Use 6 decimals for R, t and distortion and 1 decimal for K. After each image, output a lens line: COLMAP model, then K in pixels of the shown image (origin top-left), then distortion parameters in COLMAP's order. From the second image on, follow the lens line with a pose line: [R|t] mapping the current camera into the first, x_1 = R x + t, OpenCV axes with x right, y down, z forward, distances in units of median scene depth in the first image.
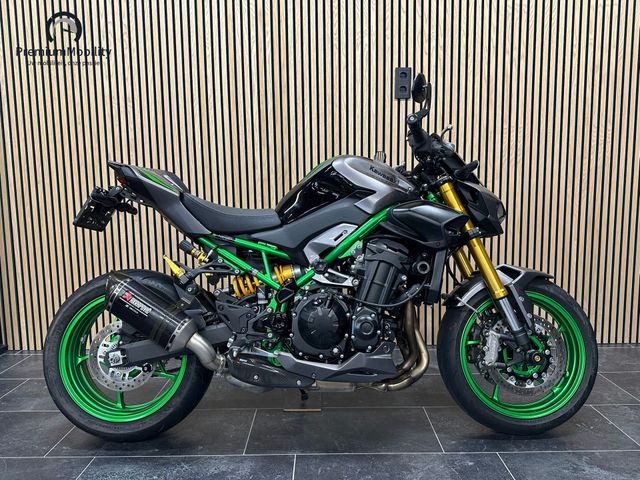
lens RADIAL K [[422.0, 0, 305.2], [0, 422.0, 244.1], [0, 0, 1]] dist [-0.005397, -0.001664]
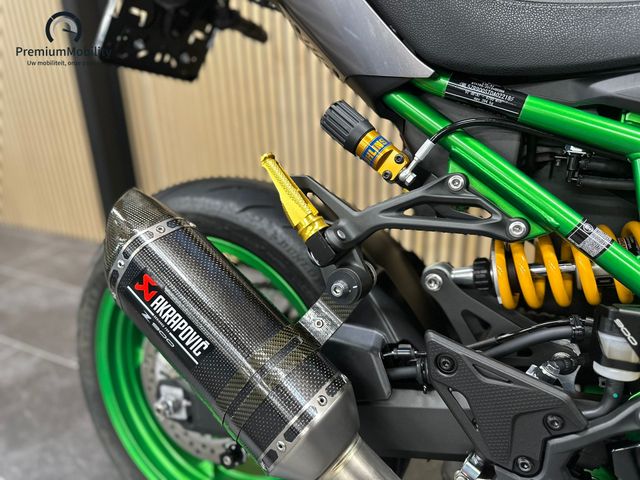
lens RADIAL K [[454.1, 0, 320.0], [0, 454.1, 240.0], [0, 0, 1]] dist [-0.000112, -0.007297]
pose [[0.904234, 0.132467, -0.405973, -0.155102], [-0.011650, 0.957970, 0.286631, -0.008398], [0.426879, -0.254451, 0.867772, 0.688324]]
